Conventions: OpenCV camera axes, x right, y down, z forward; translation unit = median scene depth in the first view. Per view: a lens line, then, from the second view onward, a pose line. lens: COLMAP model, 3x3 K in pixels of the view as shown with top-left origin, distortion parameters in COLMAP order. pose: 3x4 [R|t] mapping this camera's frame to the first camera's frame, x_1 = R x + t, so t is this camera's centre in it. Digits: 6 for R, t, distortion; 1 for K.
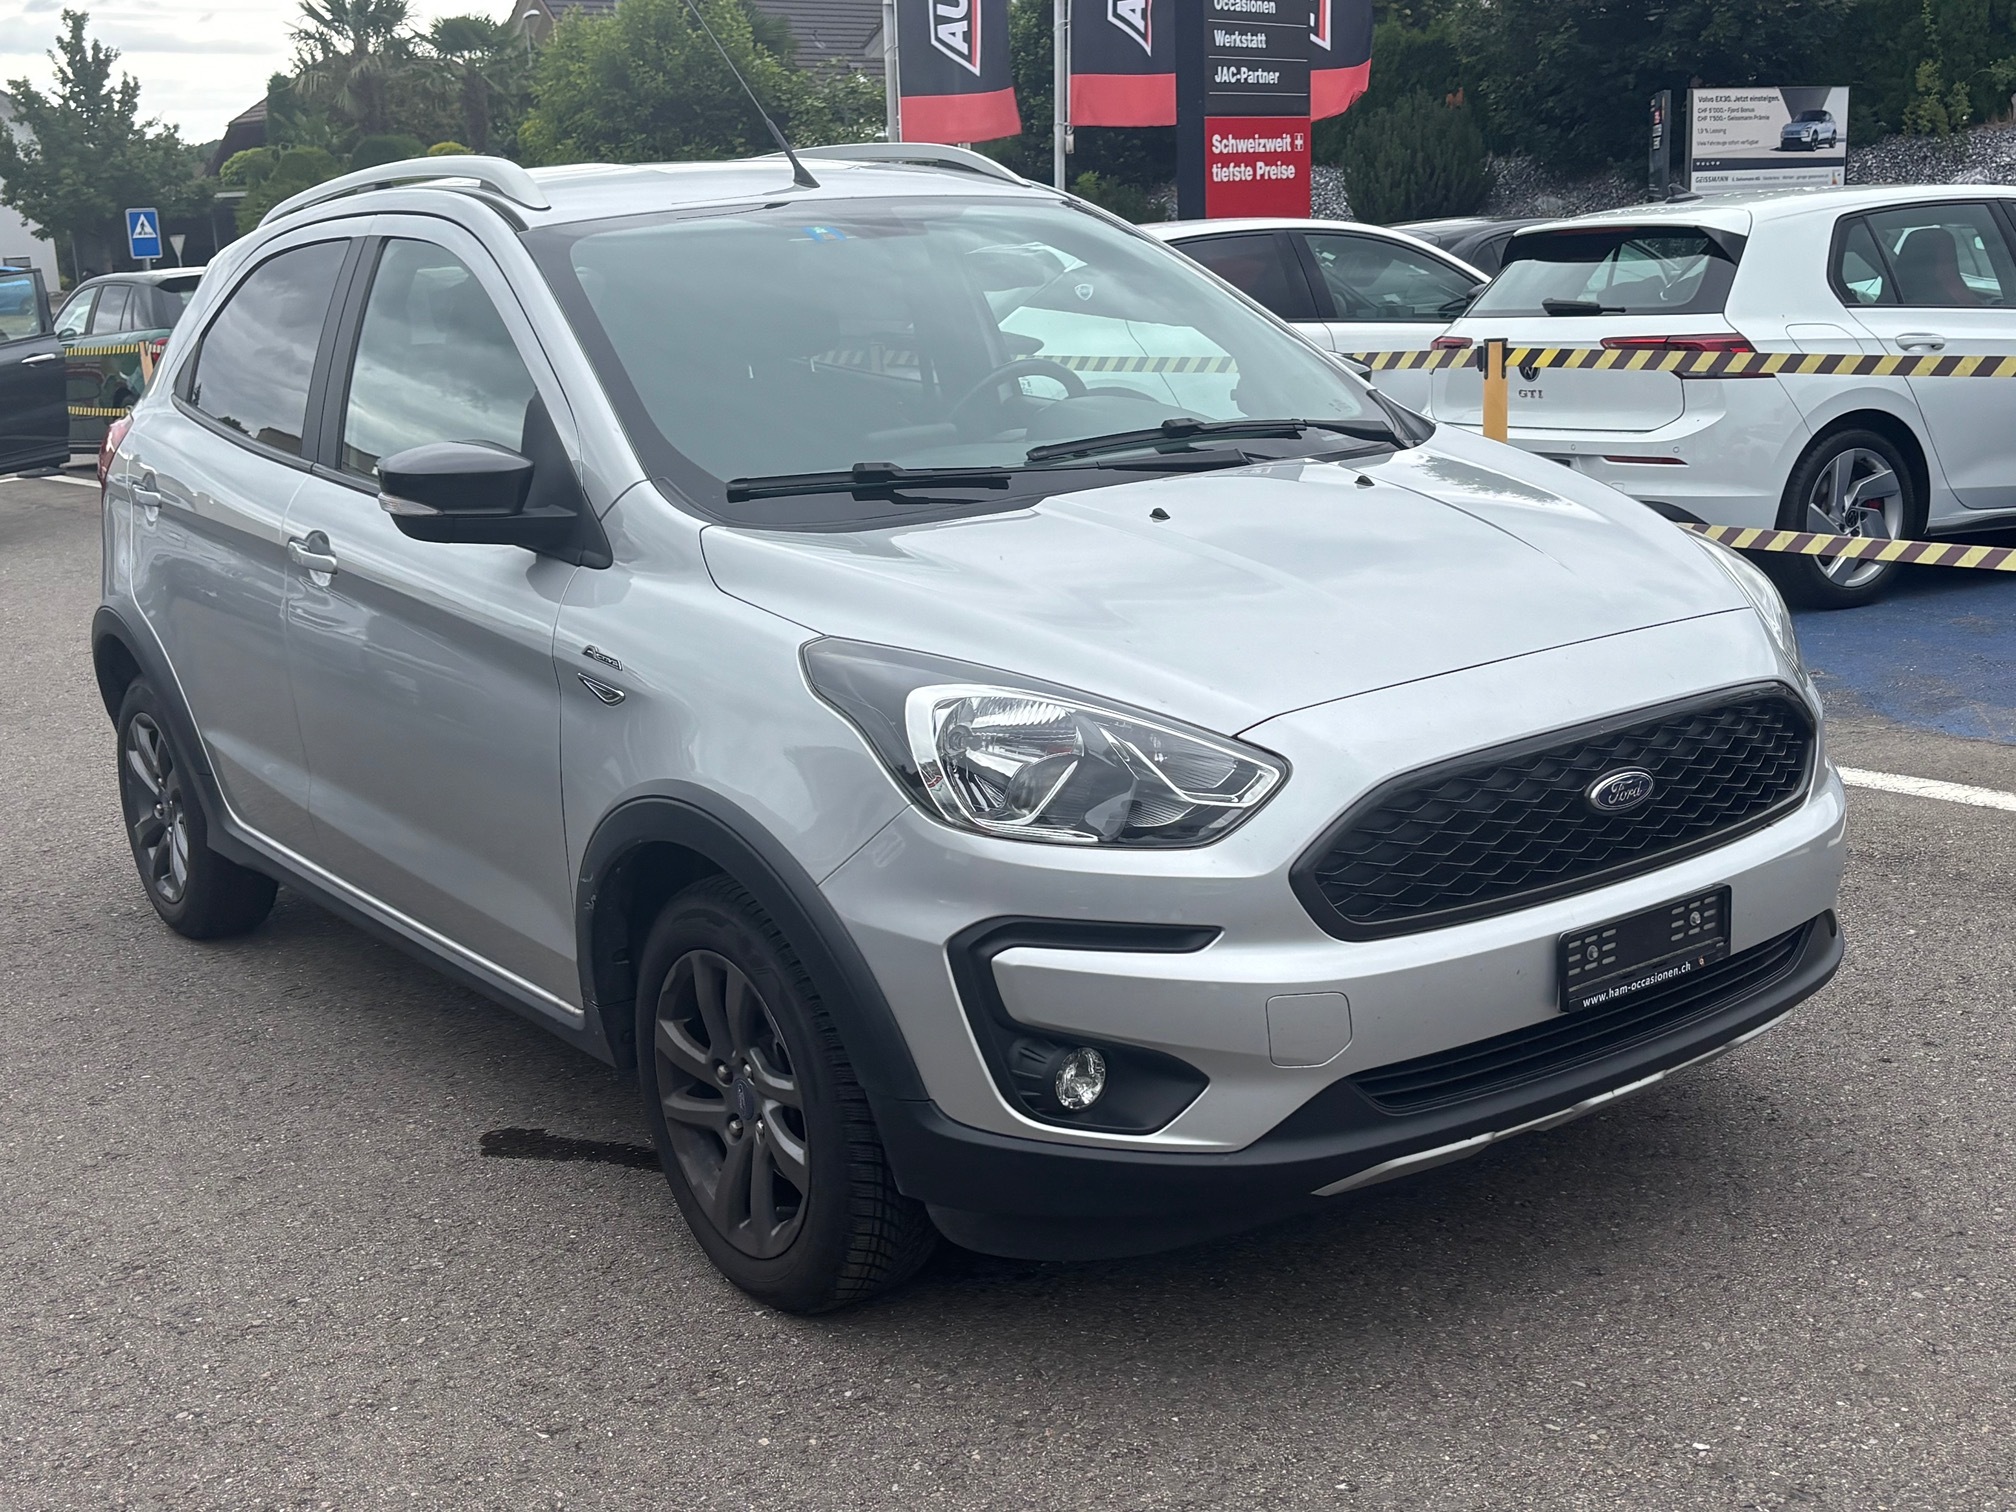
lens RADIAL K [[2375.5, 0, 1005.0], [0, 2375.5, 773.9], [0, 0, 1]] dist [0.028861, 0.000000]
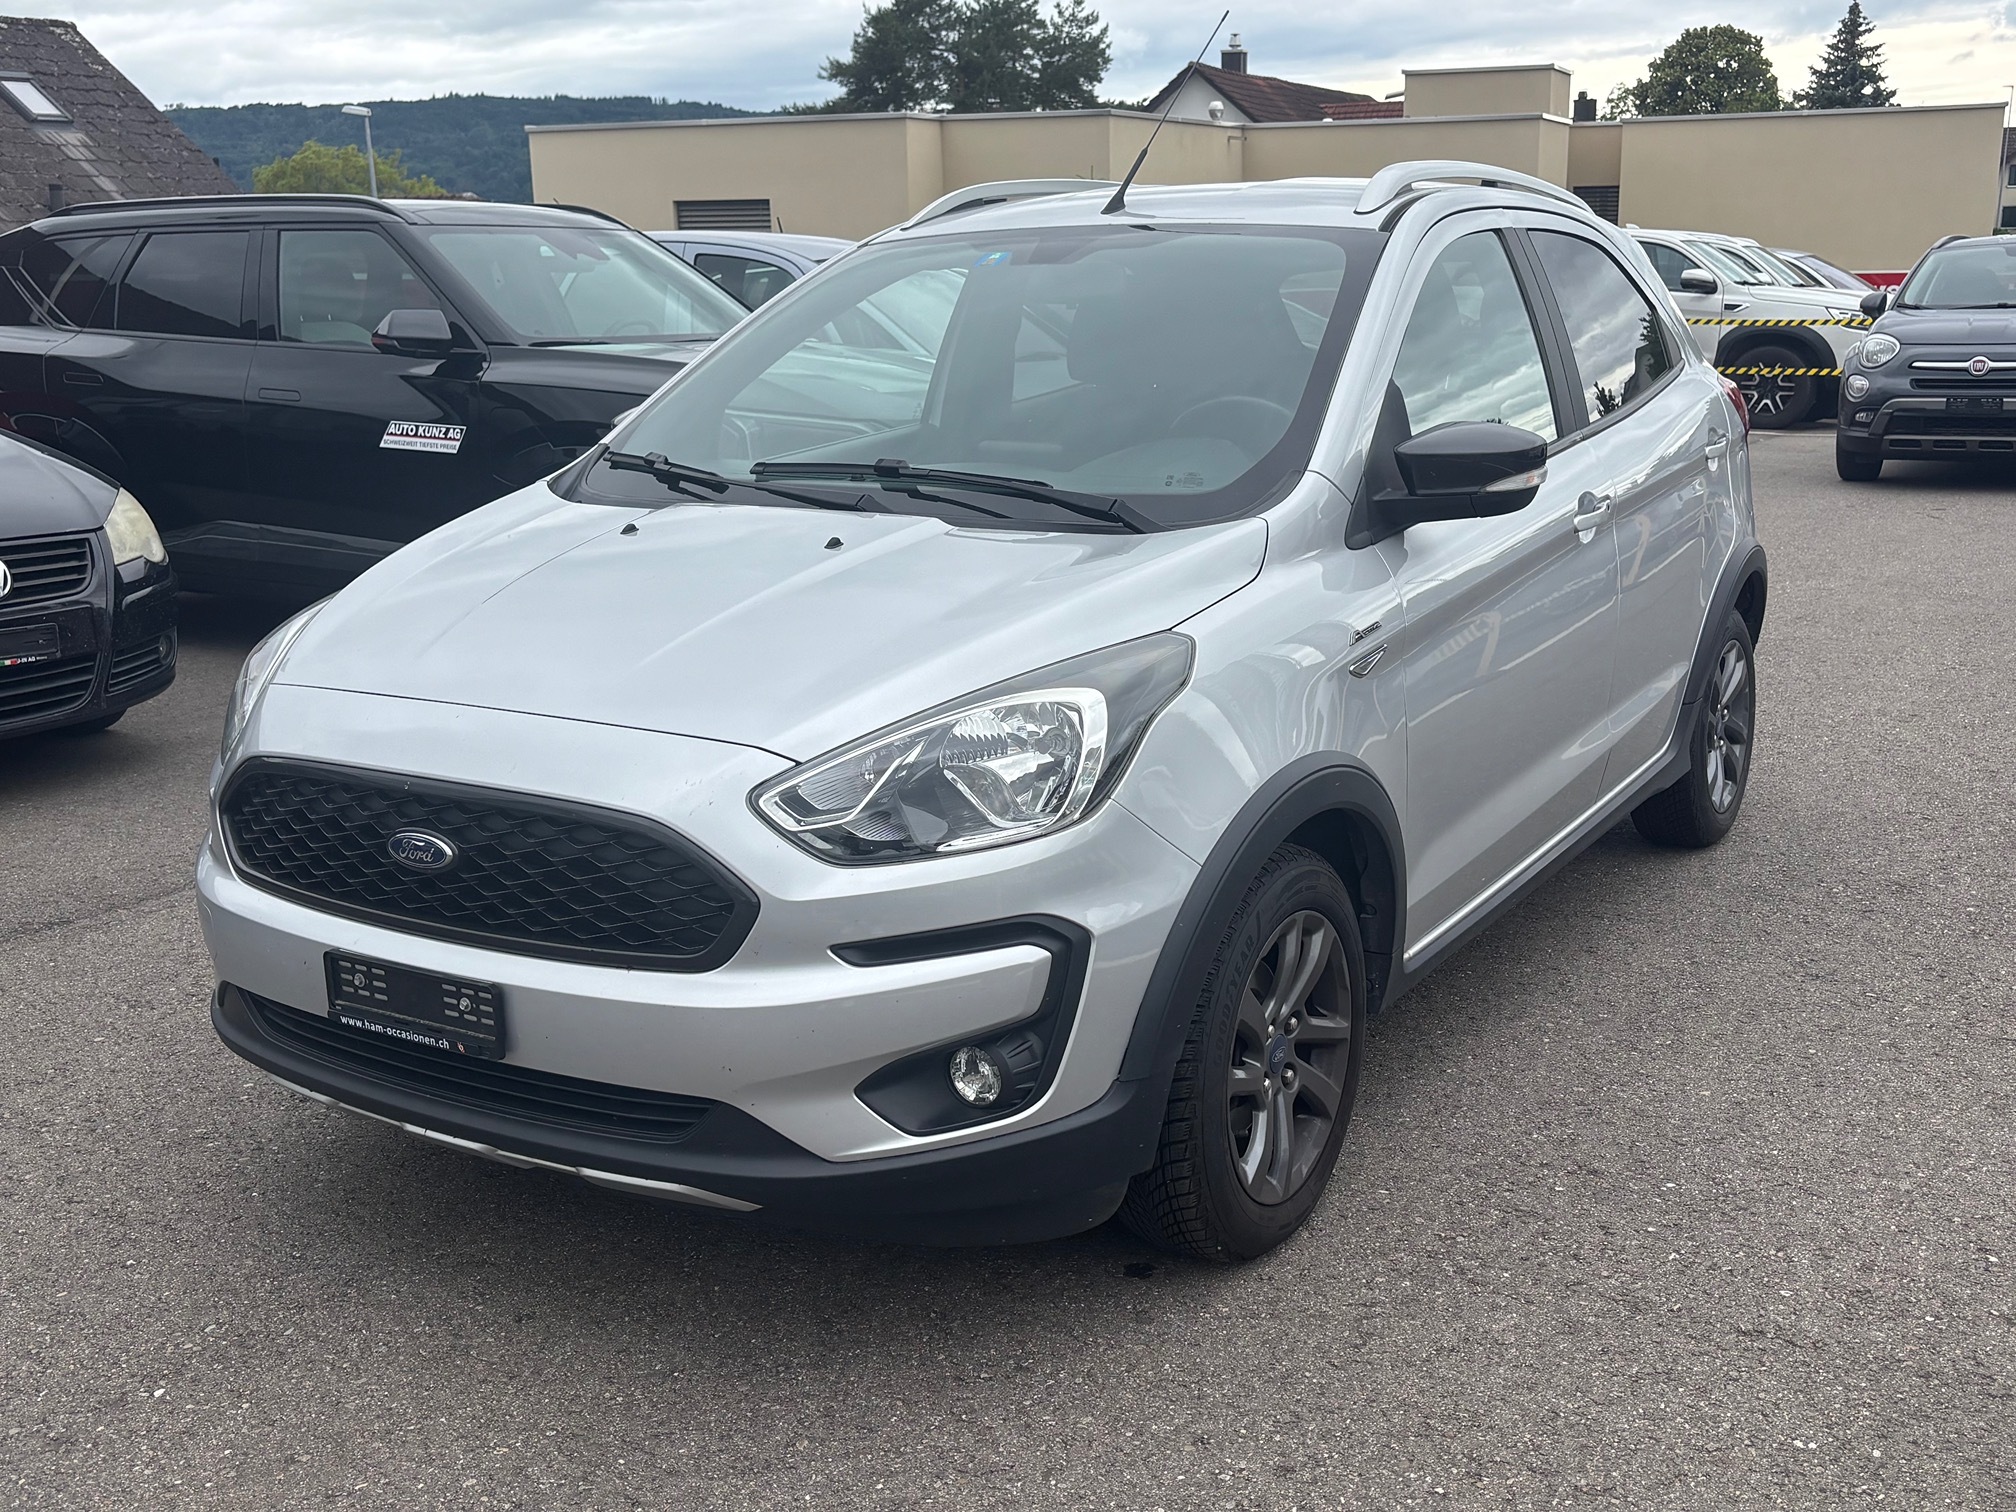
lens RADIAL K [[2071.4, 0, 1015.0], [0, 2071.4, 760.3], [0, 0, 1]] dist [0.021790, 0.000000]
pose [[0.372702, 0.265905, -0.889037, 0.856658], [-0.215911, 0.956620, 0.195604, -0.195875], [0.902483, 0.119051, 0.413946, 0.641444]]
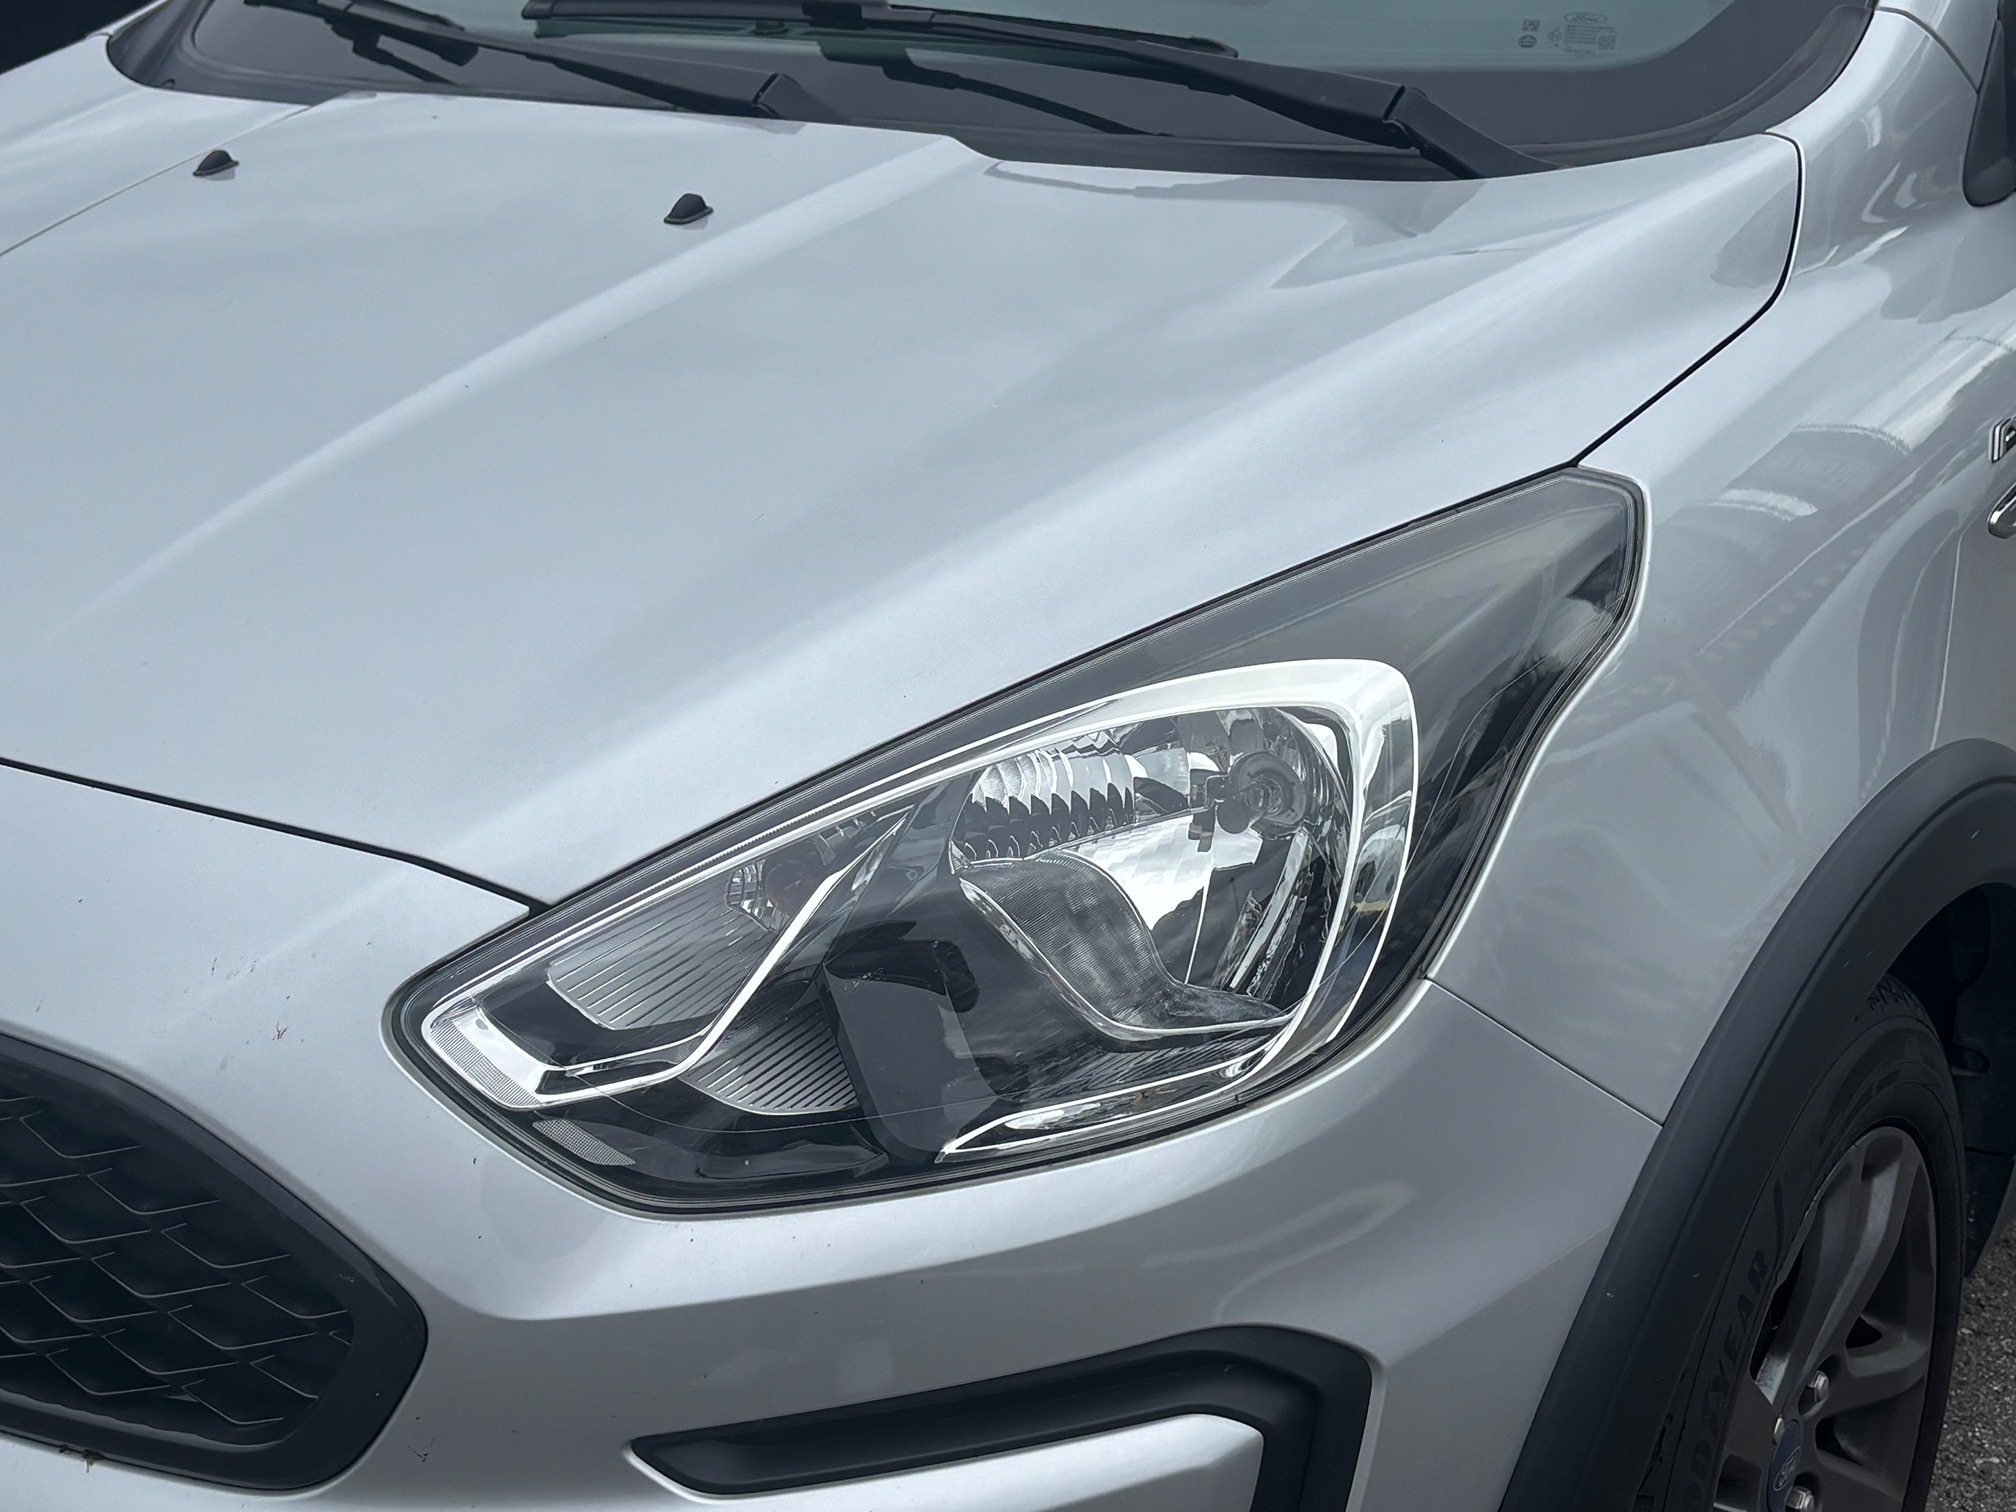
lens RADIAL K [[2807.1, 0, 1006.1], [0, 2807.1, 761.3], [0, 0, 1]] dist [-0.017186, 0.000000]
pose [[0.343042, 0.386248, -0.856233, 0.537901], [-0.203818, 0.920435, 0.333552, -0.180823], [0.916941, 0.060093, 0.394473, 0.770174]]
